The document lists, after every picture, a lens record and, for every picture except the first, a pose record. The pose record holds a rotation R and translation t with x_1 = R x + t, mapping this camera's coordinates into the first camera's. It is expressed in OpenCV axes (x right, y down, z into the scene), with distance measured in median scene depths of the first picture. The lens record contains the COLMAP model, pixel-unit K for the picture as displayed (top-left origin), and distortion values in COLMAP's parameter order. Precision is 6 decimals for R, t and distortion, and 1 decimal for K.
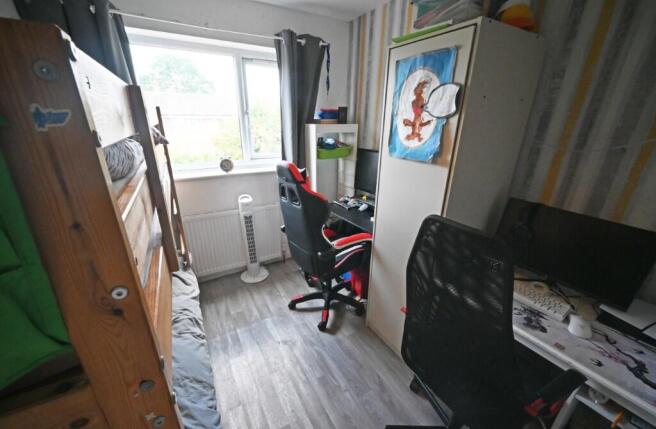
lens RADIAL K [[256.7, 0, 328.3], [0, 256.7, 217.7], [0, 0, 1]] dist [-0.002346, -0.000166]
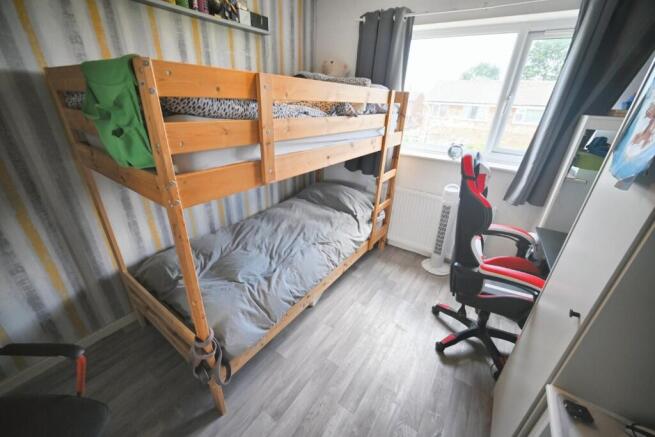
lens RADIAL K [[254.3, 0, 328.6], [0, 254.3, 217.9], [0, 0, 1]] dist [-0.007843, 0.000101]
pose [[0.444940, 0.384952, -0.808604, 0.317540], [-0.352843, 0.905224, 0.236795, -0.039062], [0.823122, 0.179951, 0.538598, 0.140194]]
